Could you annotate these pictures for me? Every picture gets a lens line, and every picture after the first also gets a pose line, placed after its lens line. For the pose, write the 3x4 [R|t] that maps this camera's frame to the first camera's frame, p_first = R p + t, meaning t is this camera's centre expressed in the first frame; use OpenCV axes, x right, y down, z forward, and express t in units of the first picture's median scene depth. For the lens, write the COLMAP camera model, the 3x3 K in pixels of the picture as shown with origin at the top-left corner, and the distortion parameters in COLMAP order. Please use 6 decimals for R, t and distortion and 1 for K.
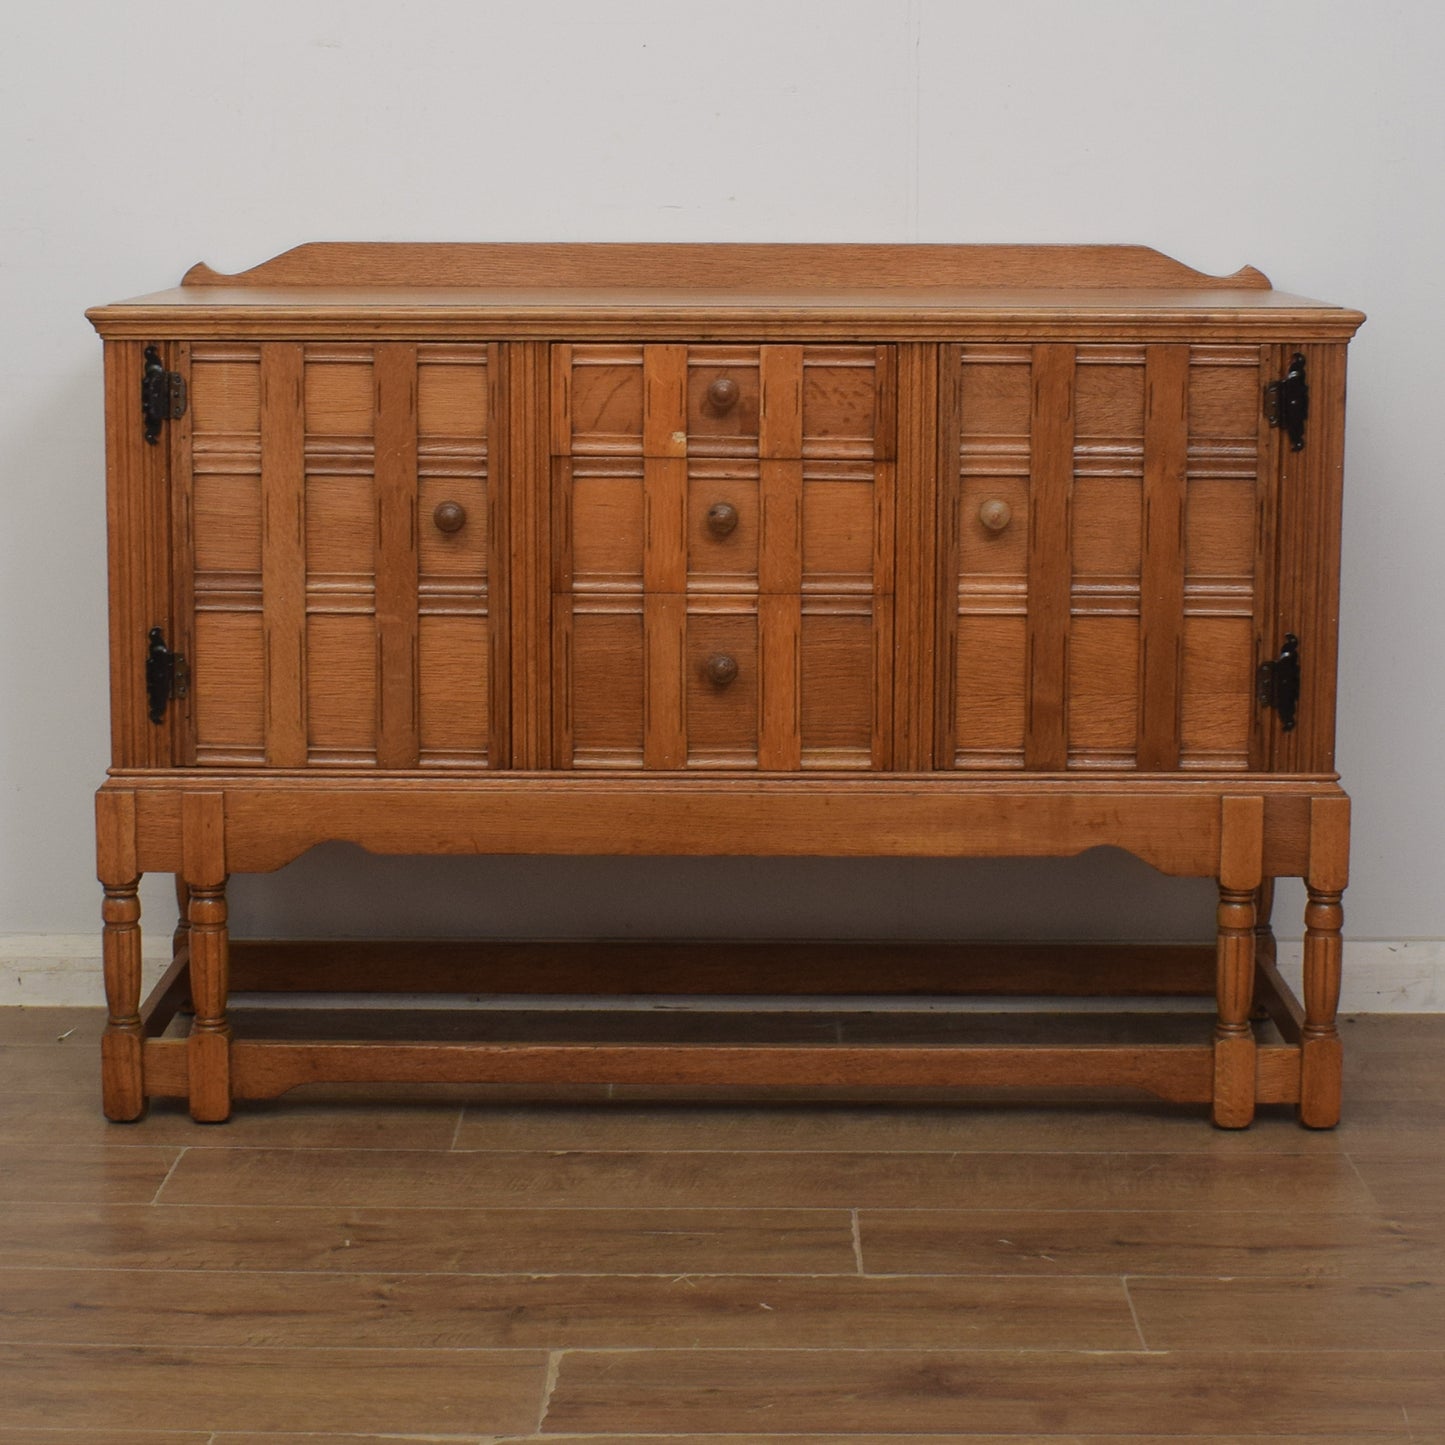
lens RADIAL K [[3139.6, 0, 716.3], [0, 3139.6, 553.2], [0, 0, 1]] dist [-0.091063, 0.014095]
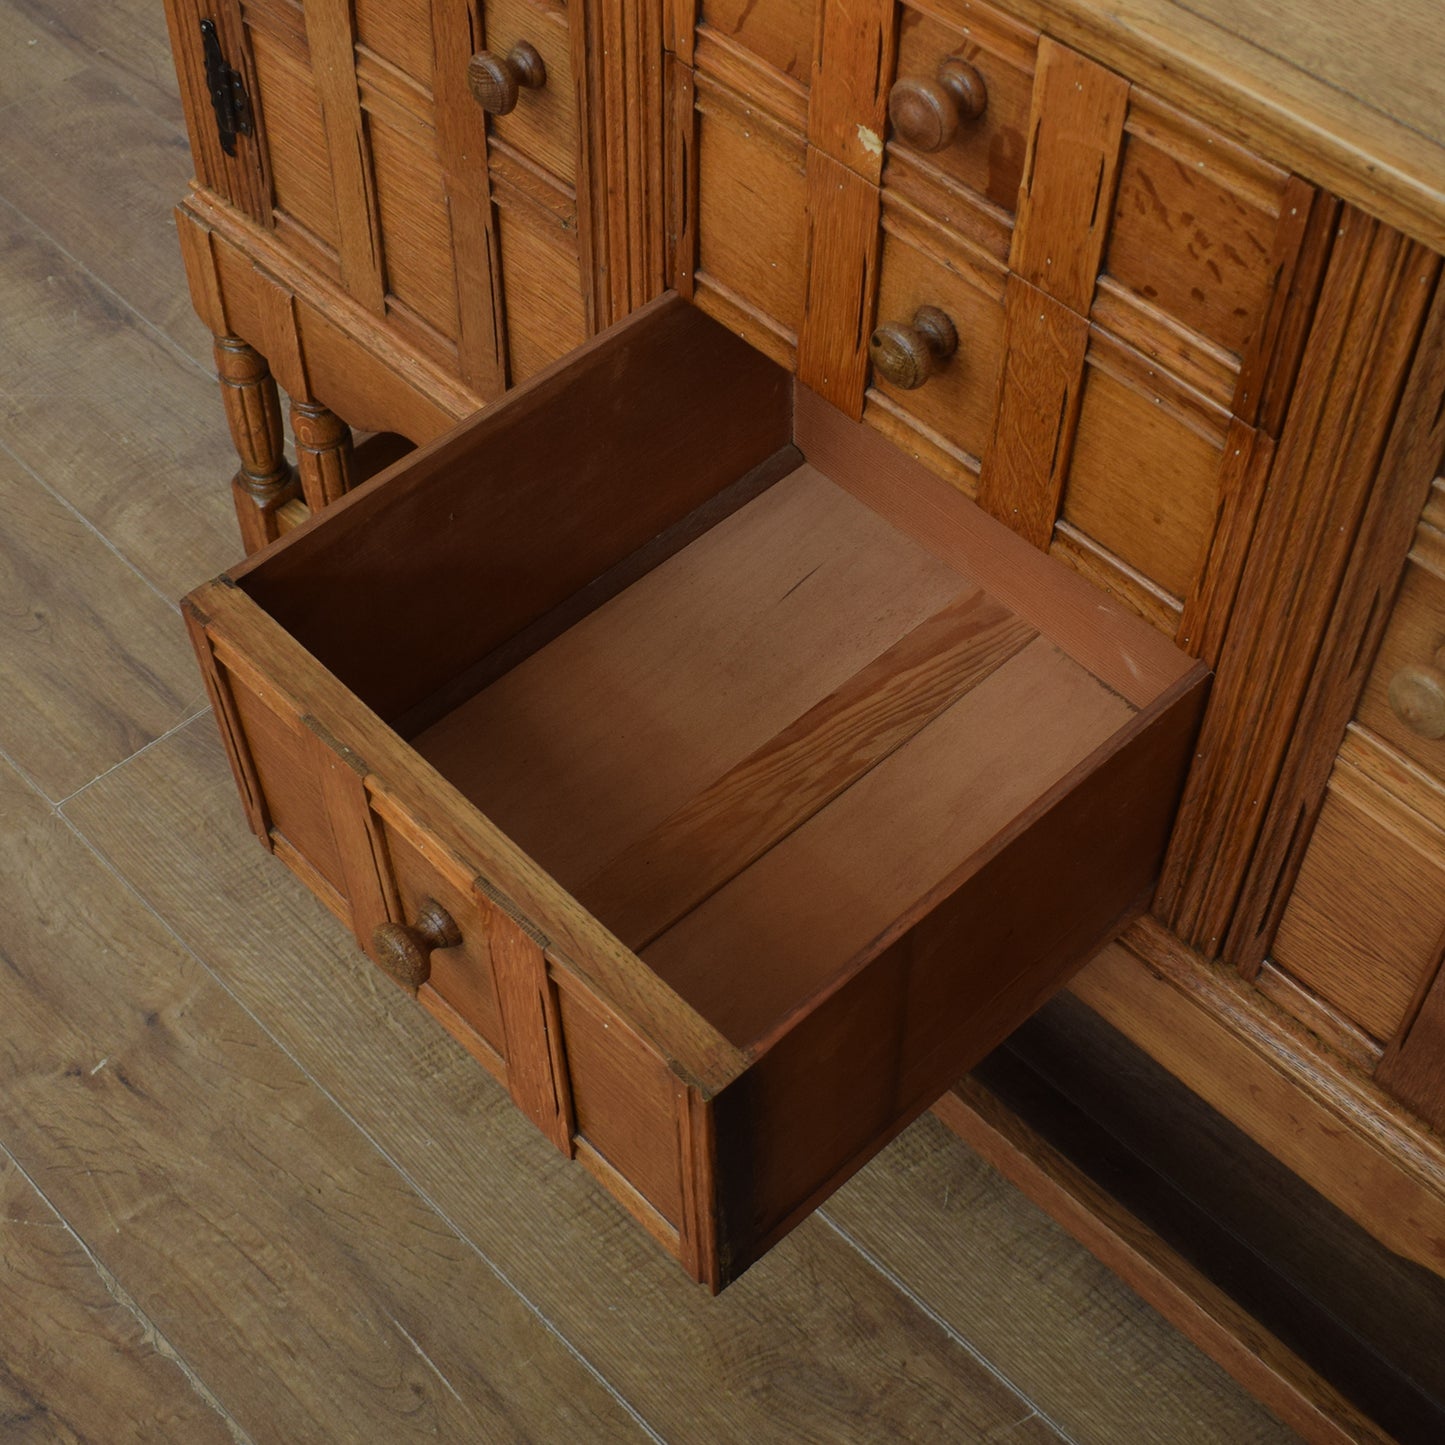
lens RADIAL K [[2248.3, 0, 714.0], [0, 2248.3, 692.3], [0, 0, 1]] dist [-0.105394, 0.041340]
pose [[0.697275, 0.552653, -0.456489, 0.149946], [-0.099132, 0.705068, 0.702177, -0.191282], [0.709916, -0.444358, 0.546412, 0.787865]]
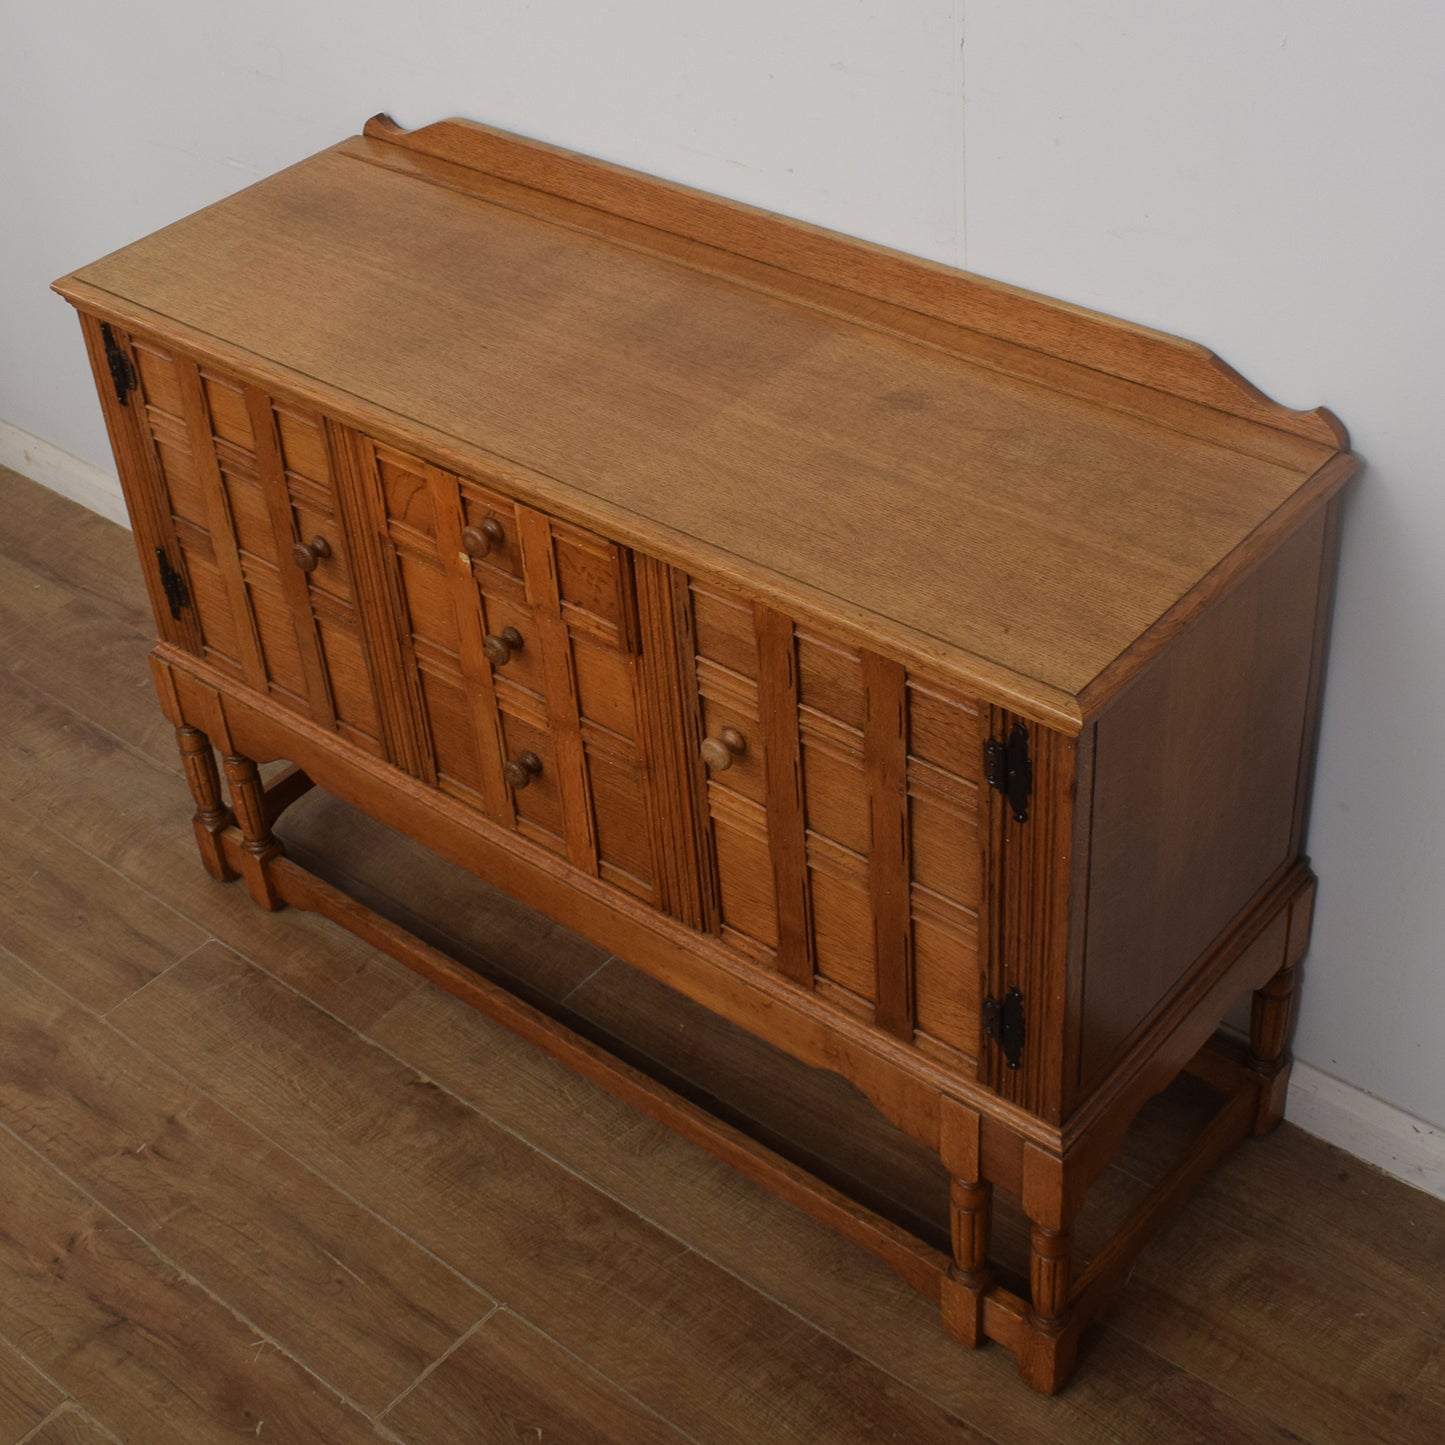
lens RADIAL K [[2241.2, 0, 727.7], [0, 2241.2, 638.5], [0, 0, 1]] dist [-0.096069, -0.019428]
pose [[0.769894, 0.335280, -0.543001, 0.416558], [-0.016238, 0.860887, 0.508537, -0.354671], [0.637965, -0.382702, 0.668236, 0.593418]]
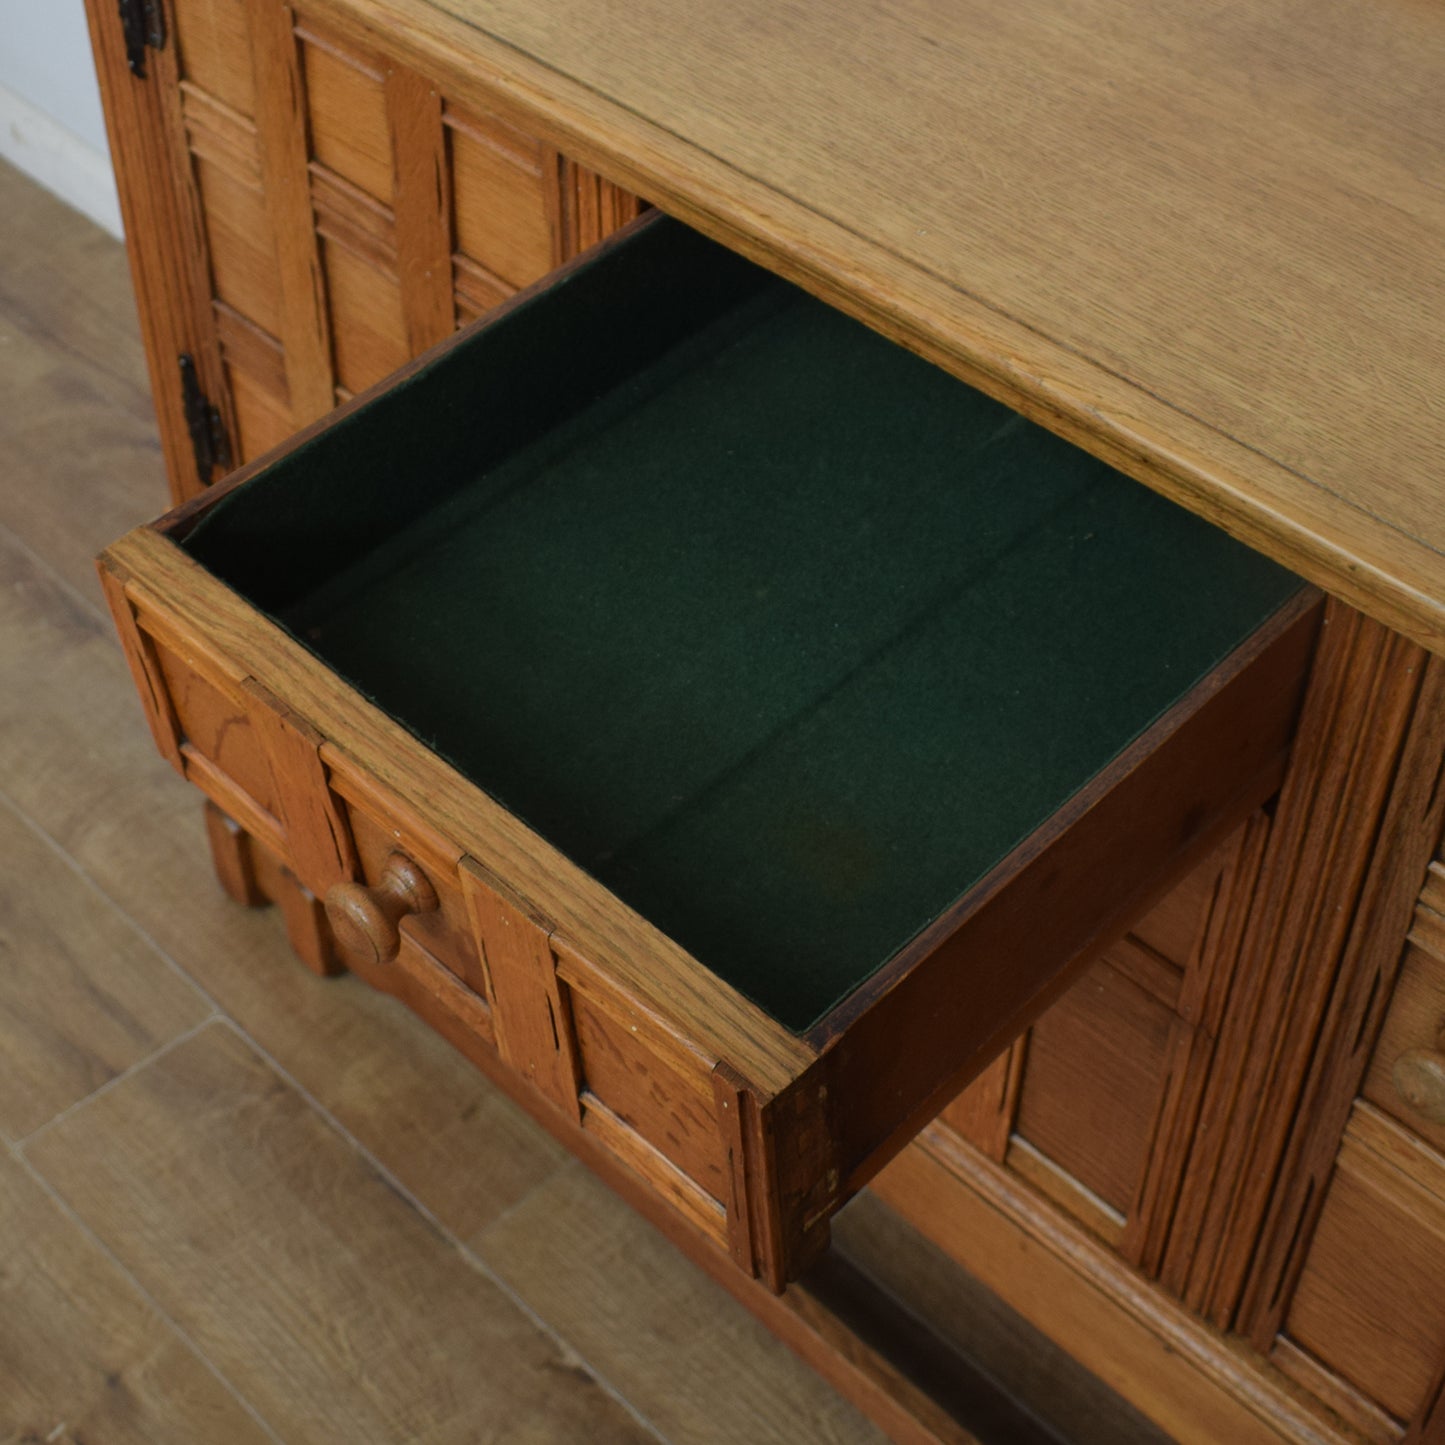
lens RADIAL K [[2361.7, 0, 718.0], [0, 2361.7, 633.7], [0, 0, 1]] dist [-0.103237, 0.016920]
pose [[0.705040, 0.480253, -0.521800, 0.146399], [-0.096271, 0.793797, 0.600514, -0.209475], [0.702602, -0.373153, 0.605894, 0.789475]]
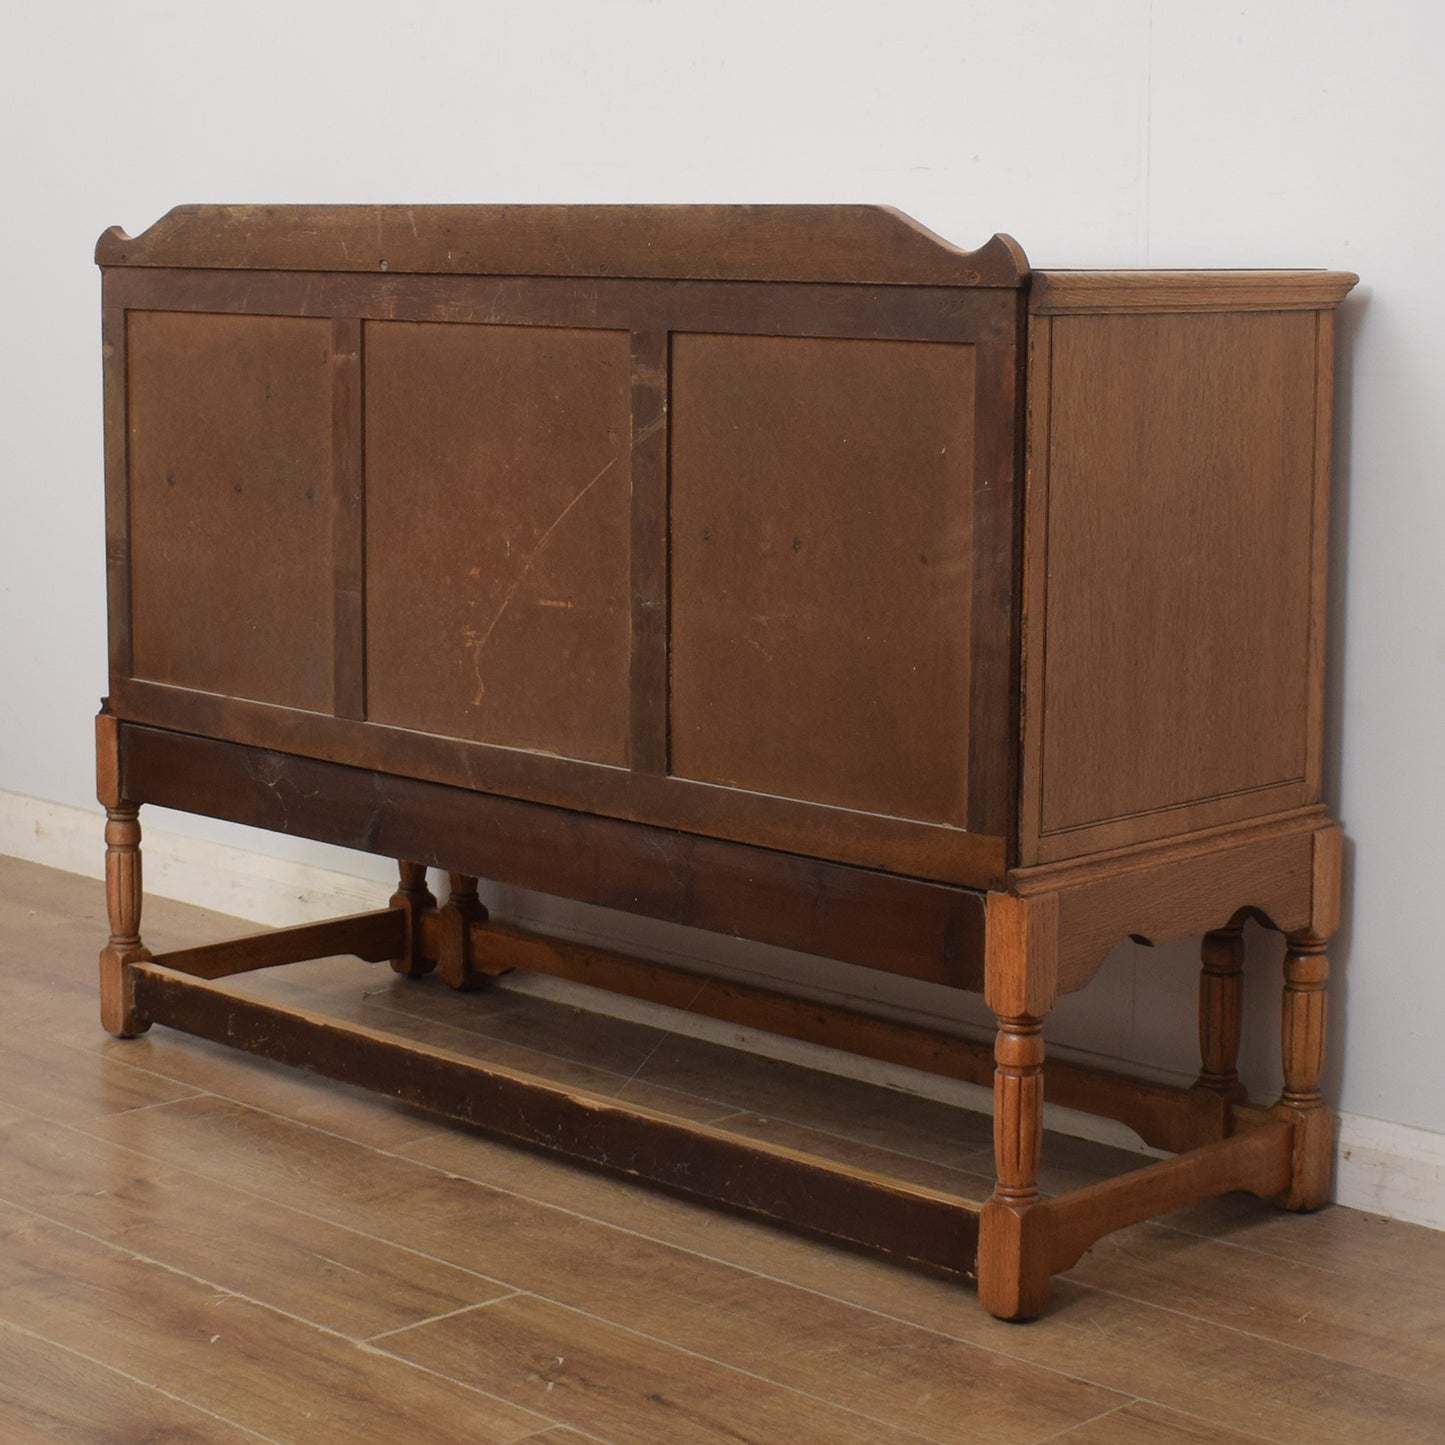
lens RADIAL K [[3139.6, 0, 716.3], [0, 3139.6, 553.2], [0, 0, 1]] dist [-0.091063, 0.014095]
pose [[0.719657, 0.074534, -0.690318, 0.630779], [-0.097790, 0.995192, 0.005505, -0.004650], [0.687409, 0.063545, 0.723485, 0.372304]]
